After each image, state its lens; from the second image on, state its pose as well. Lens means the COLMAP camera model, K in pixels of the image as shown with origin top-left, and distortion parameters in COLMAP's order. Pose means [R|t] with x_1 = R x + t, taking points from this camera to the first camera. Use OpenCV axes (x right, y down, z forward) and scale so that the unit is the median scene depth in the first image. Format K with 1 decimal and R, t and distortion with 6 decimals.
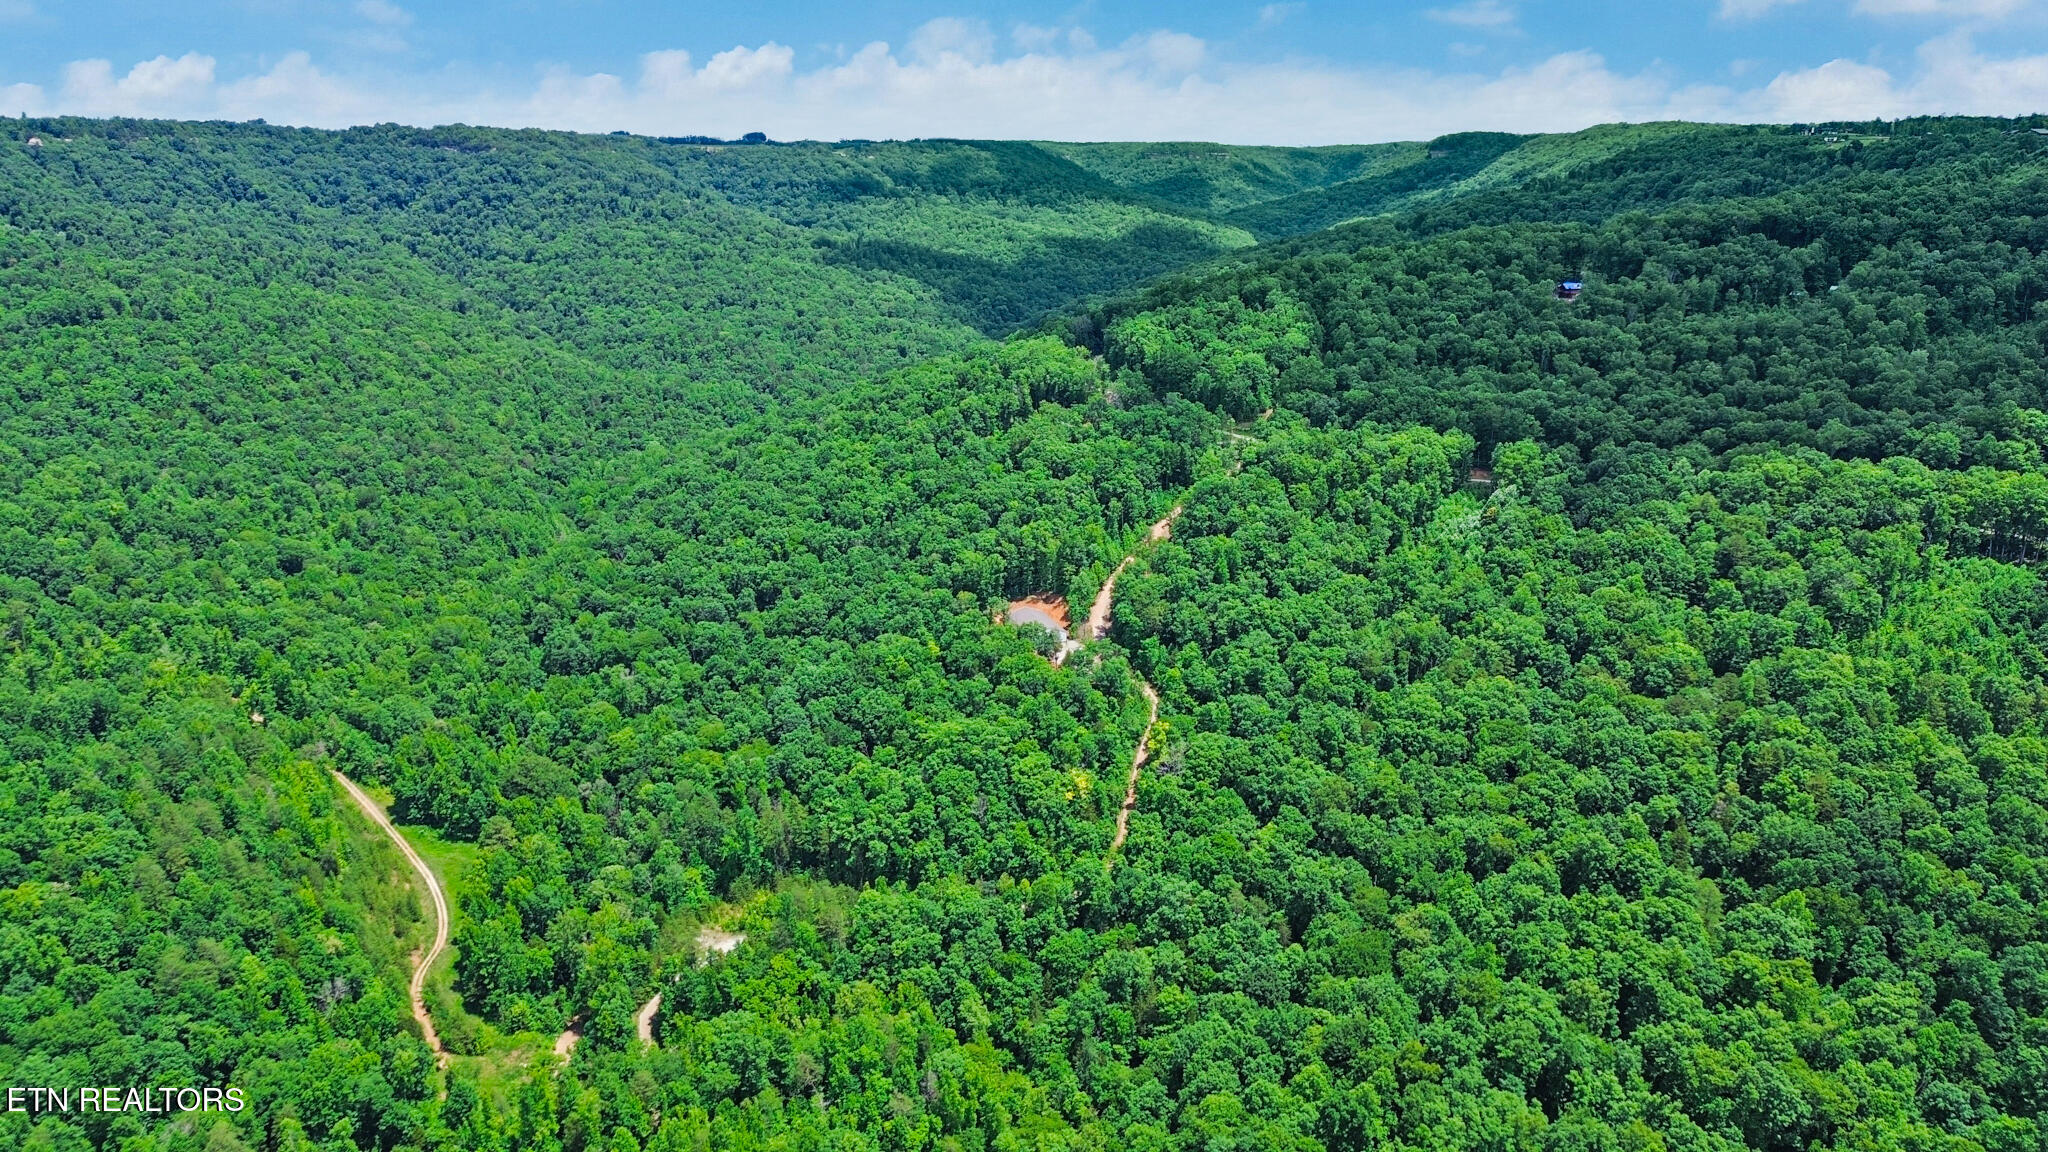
lens RADIAL K [[1476.5, 0, 981.4], [0, 1476.5, 581.1], [0, 0, 1]] dist [0.061169, -0.062011]
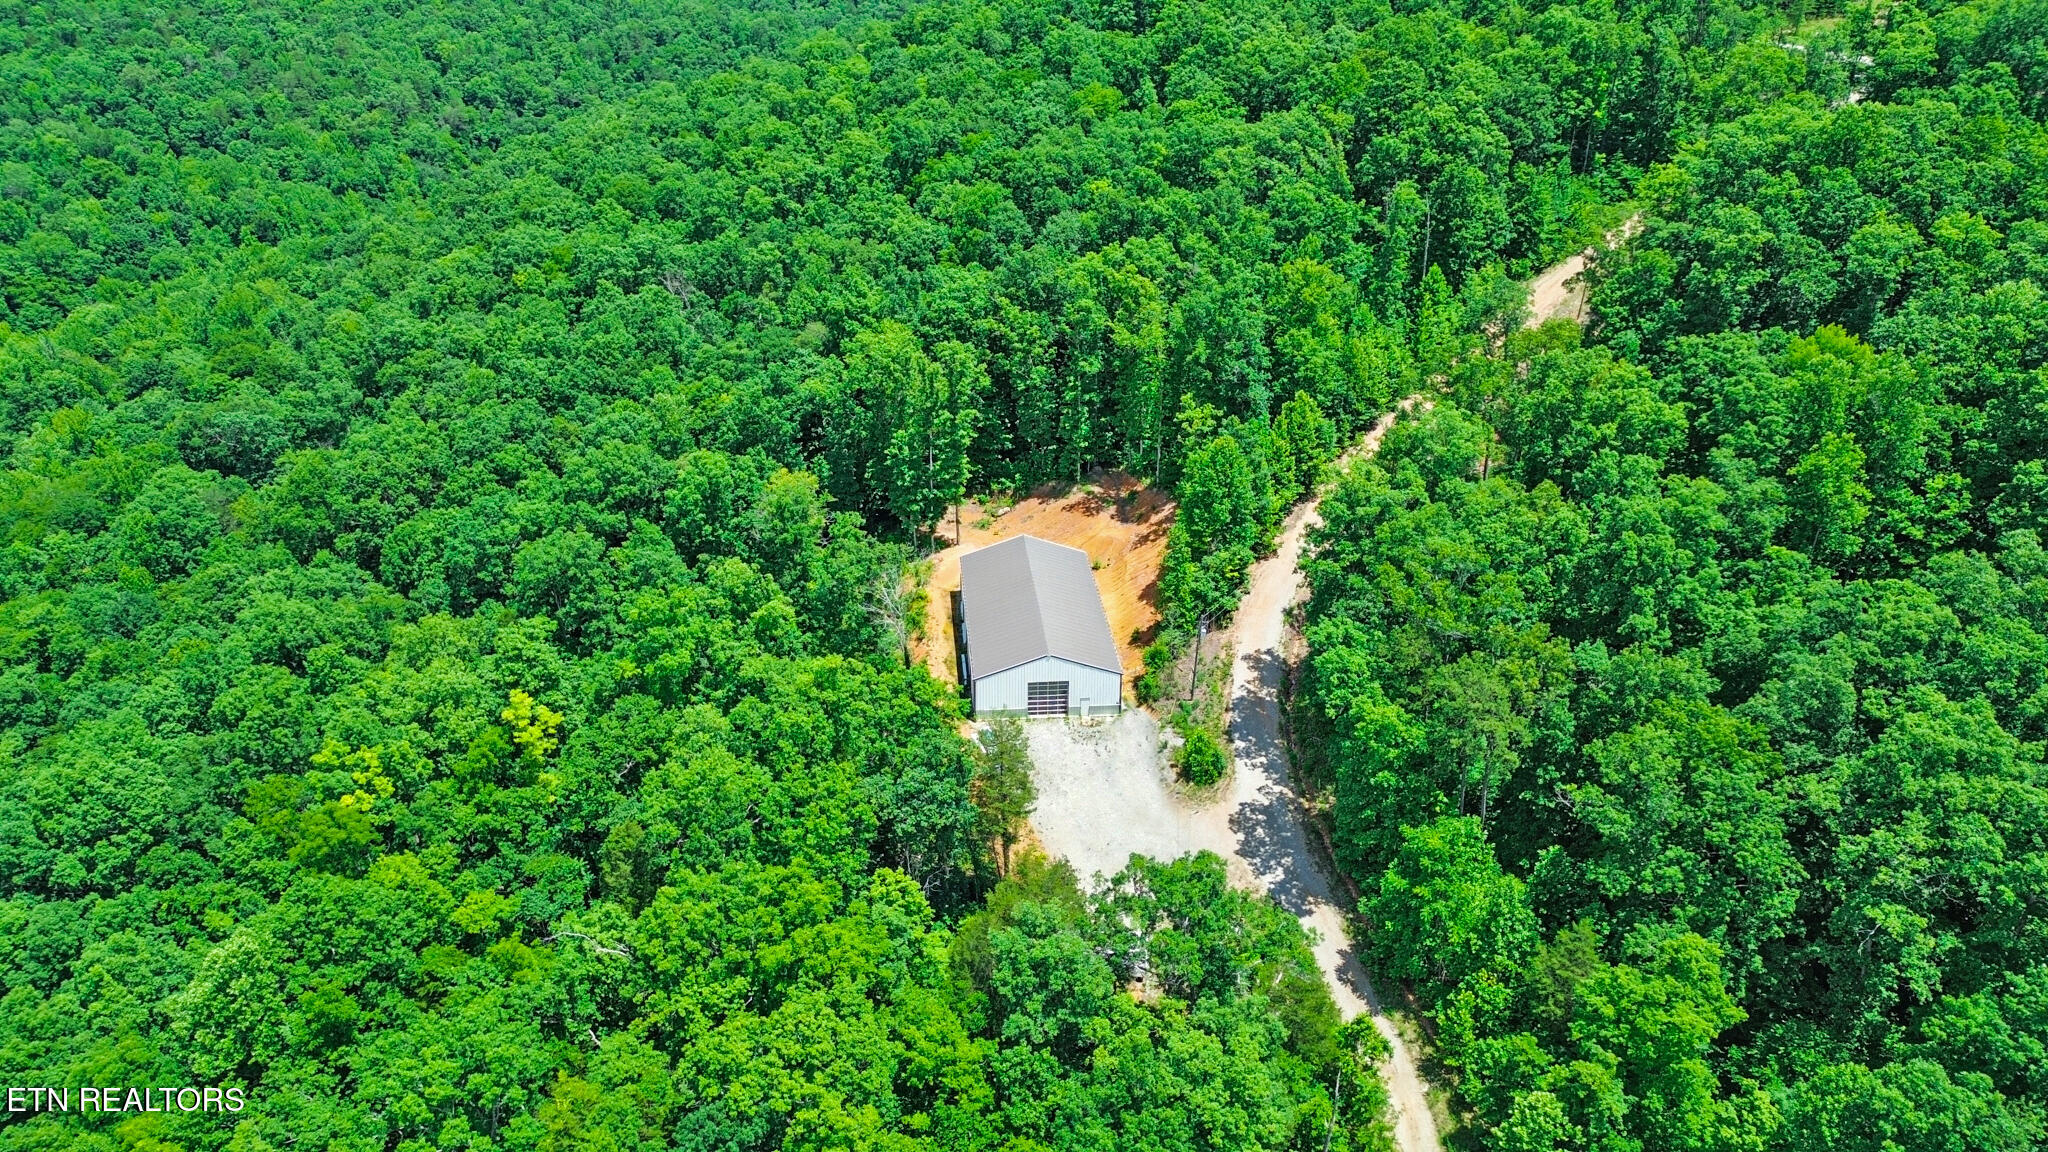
lens RADIAL K [[1455.1, 0, 1022.6], [0, 1455.1, 586.4], [0, 0, 1]] dist [0.045139, -0.037083]
pose [[0.977543, 0.103204, -0.183735, 0.082505], [-0.070907, 0.982118, 0.174402, -0.022321], [0.198449, -0.157458, 0.967381, 0.732173]]
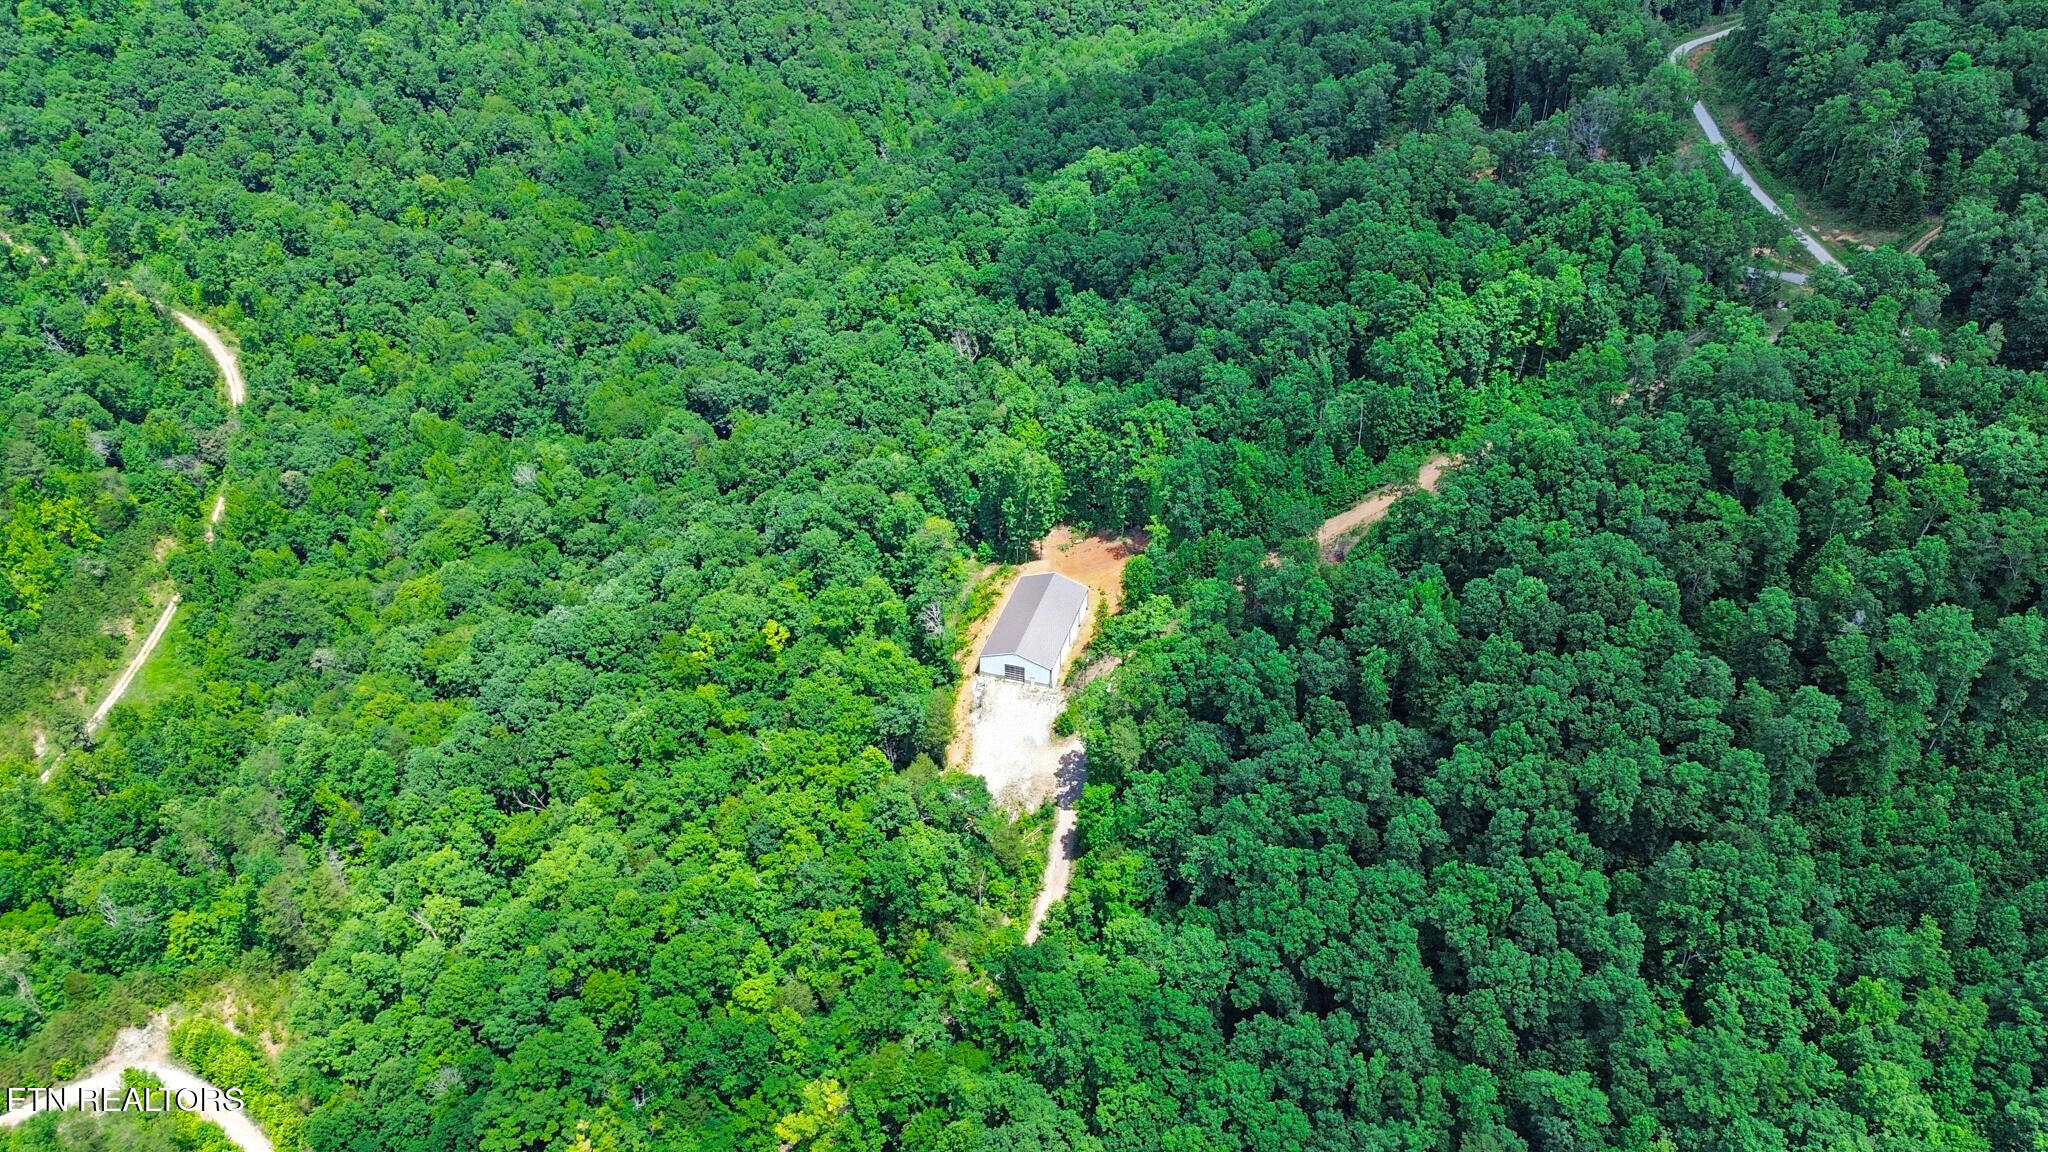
lens RADIAL K [[1436.4, 0, 1018.8], [0, 1436.4, 609.2], [0, 0, 1]] dist [0.043188, -0.042445]
pose [[0.829735, 0.338706, -0.443642, 0.249966], [-0.165389, 0.908333, 0.384159, -0.165051], [0.533091, -0.245377, 0.809694, 0.584298]]
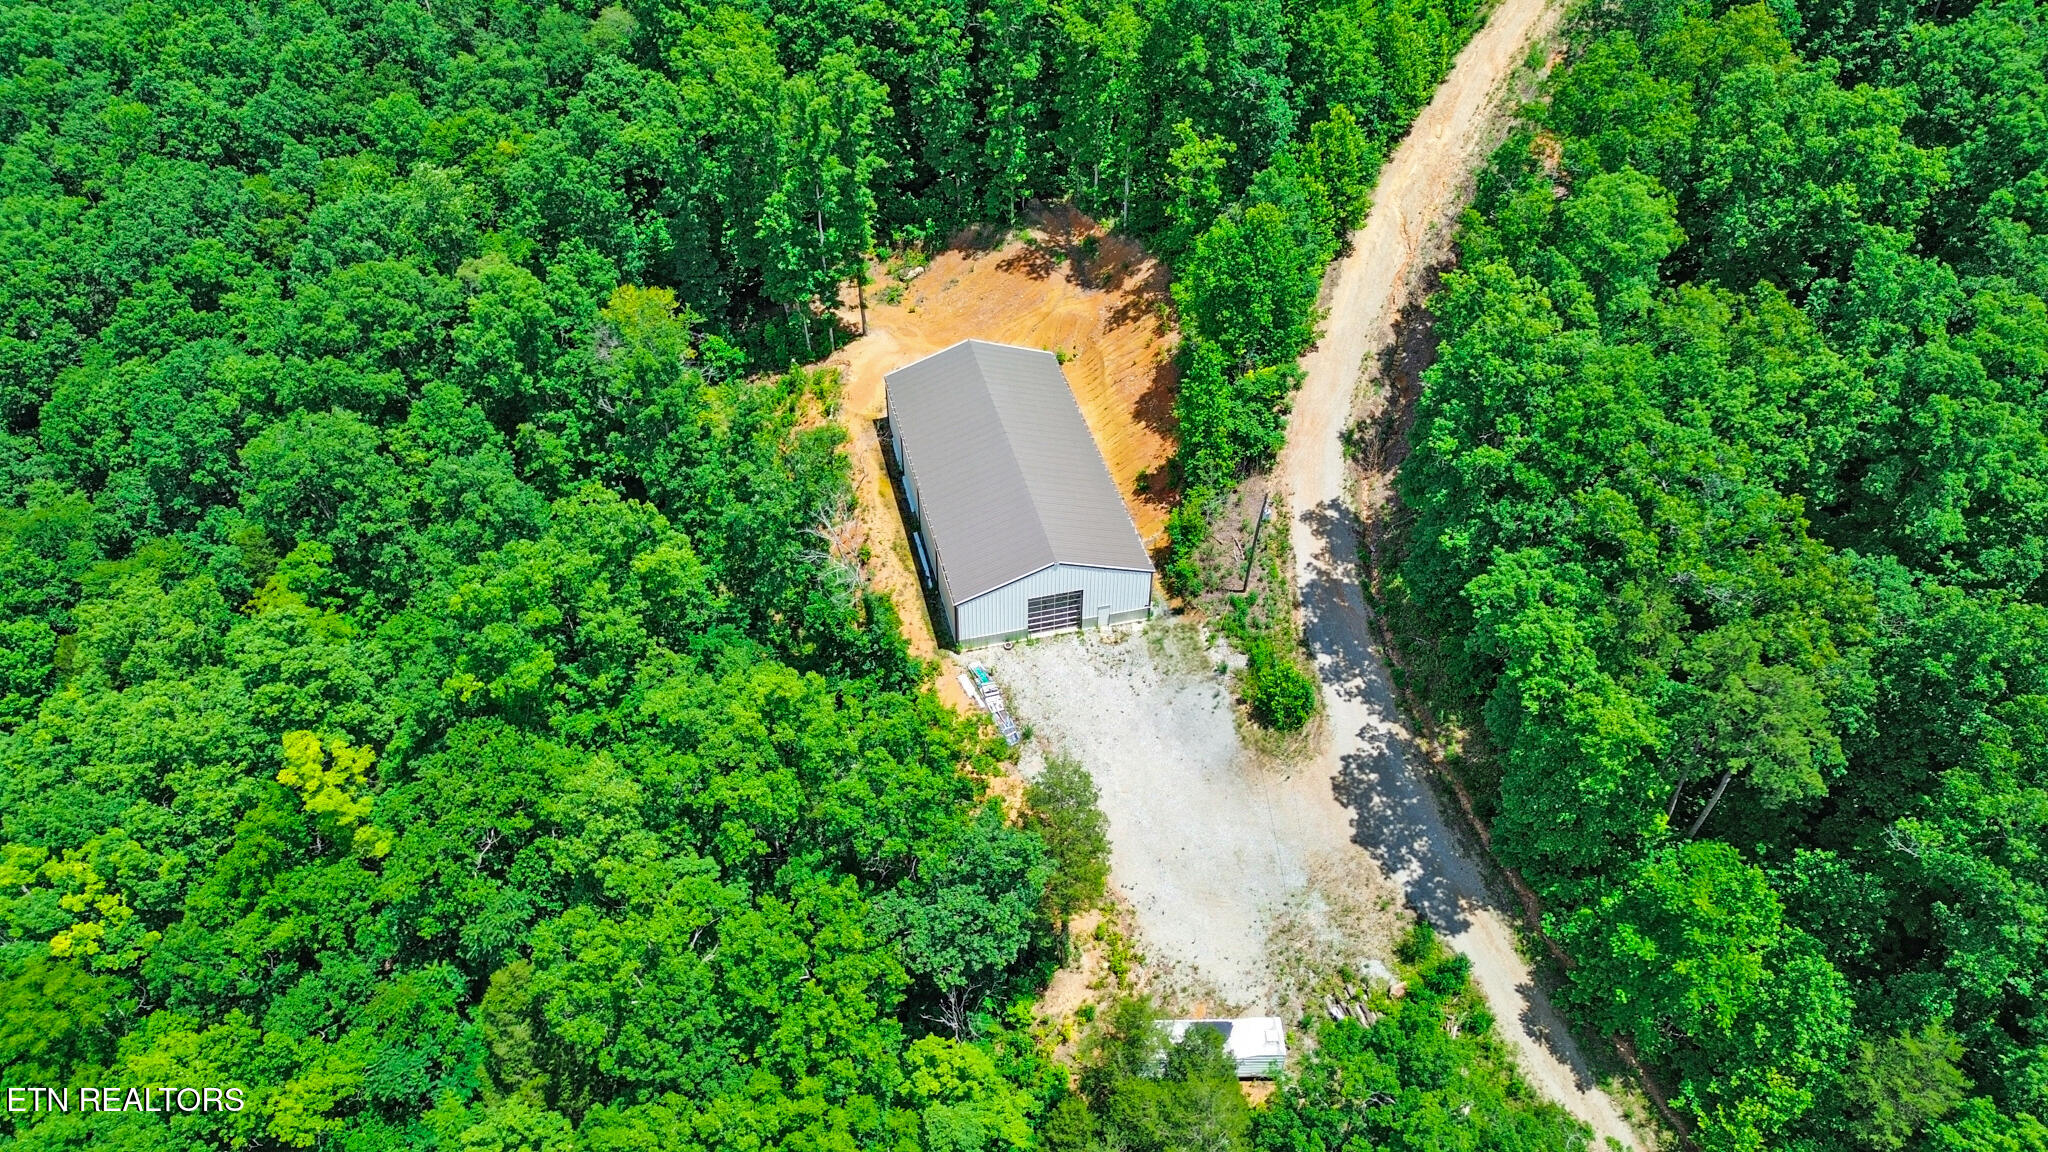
lens RADIAL K [[1455.1, 0, 1022.6], [0, 1455.1, 586.4], [0, 0, 1]] dist [0.045139, -0.037083]
pose [[0.998331, 0.043939, -0.037491, 0.046462], [-0.022515, 0.893774, 0.447953, -0.044268], [0.053191, -0.446361, 0.893271, 0.807700]]
